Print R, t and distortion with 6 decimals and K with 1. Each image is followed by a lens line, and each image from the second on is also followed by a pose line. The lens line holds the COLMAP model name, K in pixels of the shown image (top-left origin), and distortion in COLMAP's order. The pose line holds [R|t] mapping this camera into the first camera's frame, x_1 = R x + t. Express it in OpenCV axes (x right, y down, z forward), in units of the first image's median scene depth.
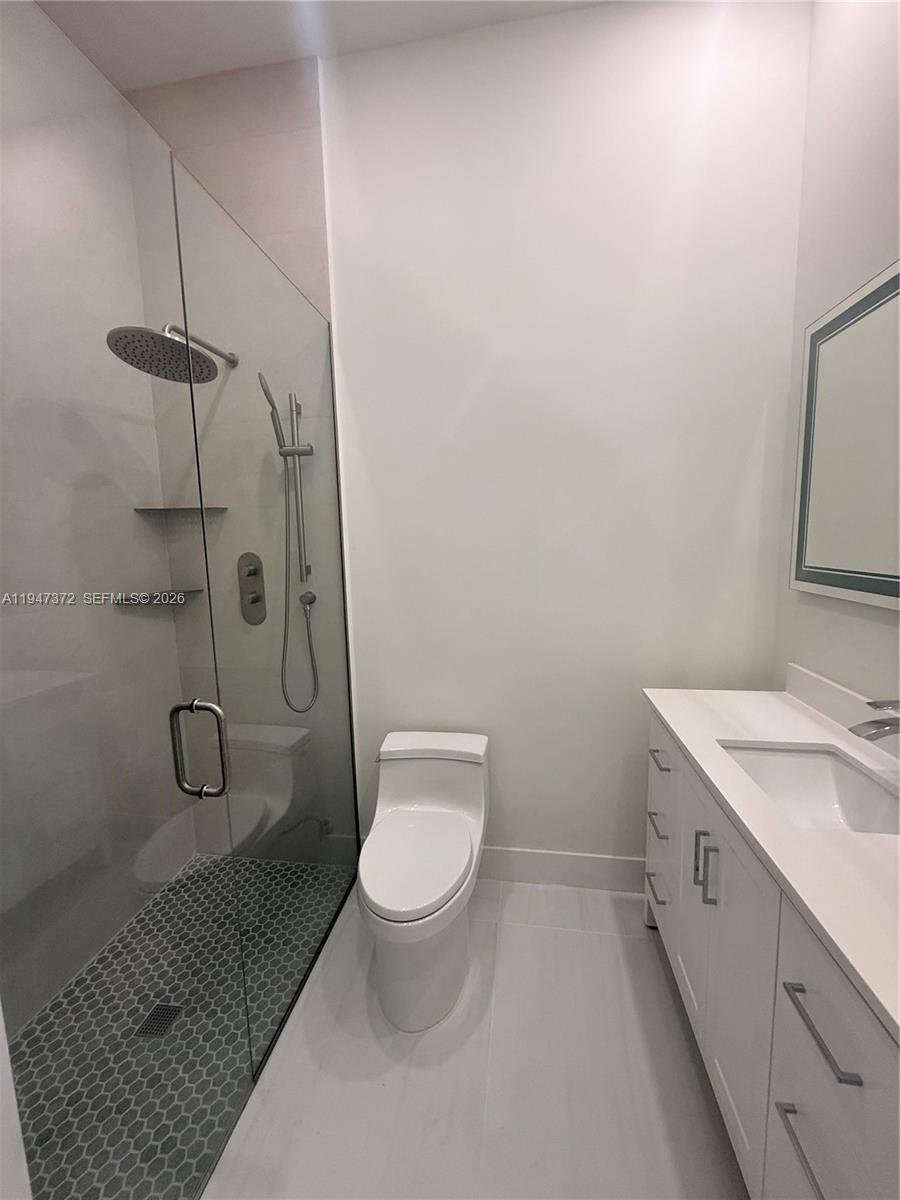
lens RADIAL K [[482.4, 0, 449.8], [0, 482.4, 592.9], [0, 0, 1]] dist [0.004315, -0.000520]
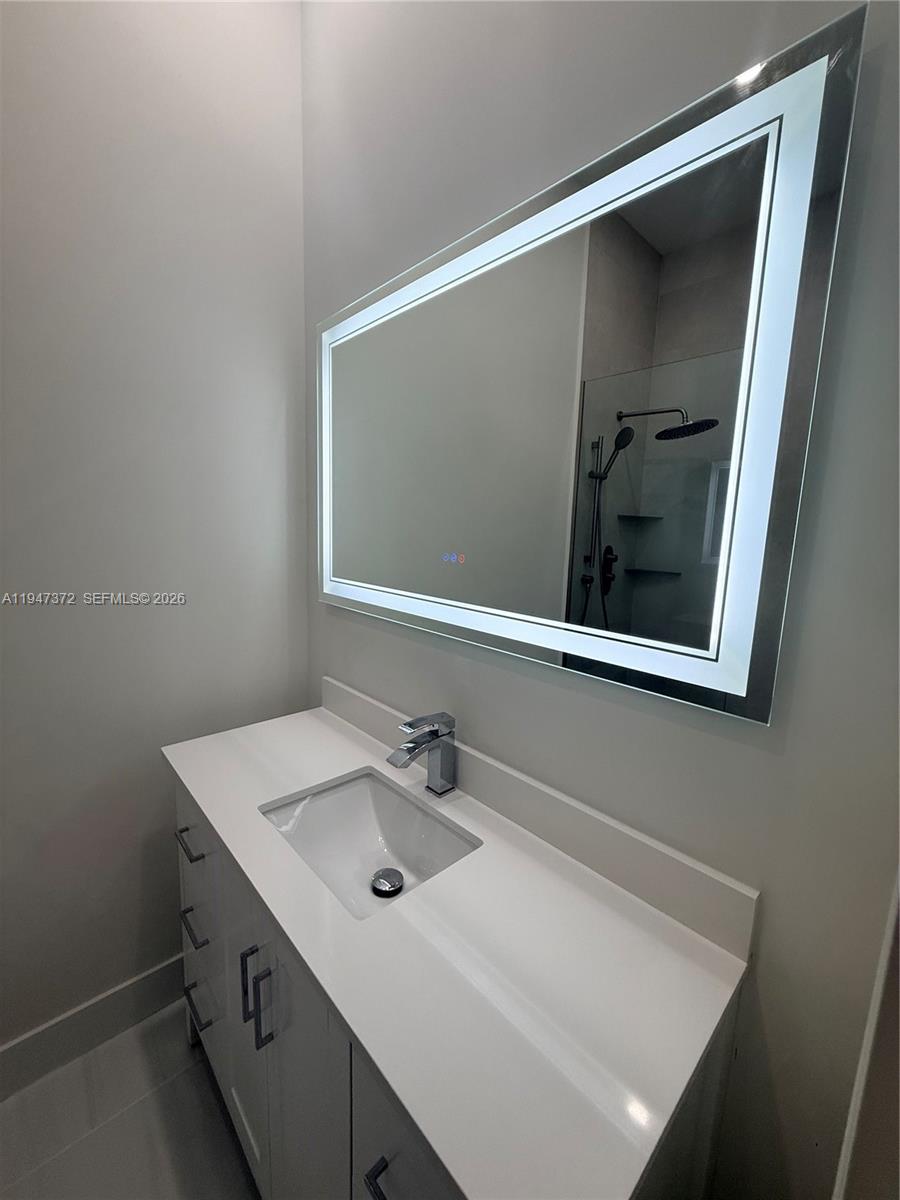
lens RADIAL K [[482.4, 0, 445.2], [0, 482.4, 597.4], [0, 0, 1]] dist [0.004315, -0.000520]
pose [[0.626755, -0.069945, 0.776071, 0.149704], [0.048156, 0.997536, 0.051014, -0.063195], [-0.777727, 0.005399, 0.628579, 0.257310]]
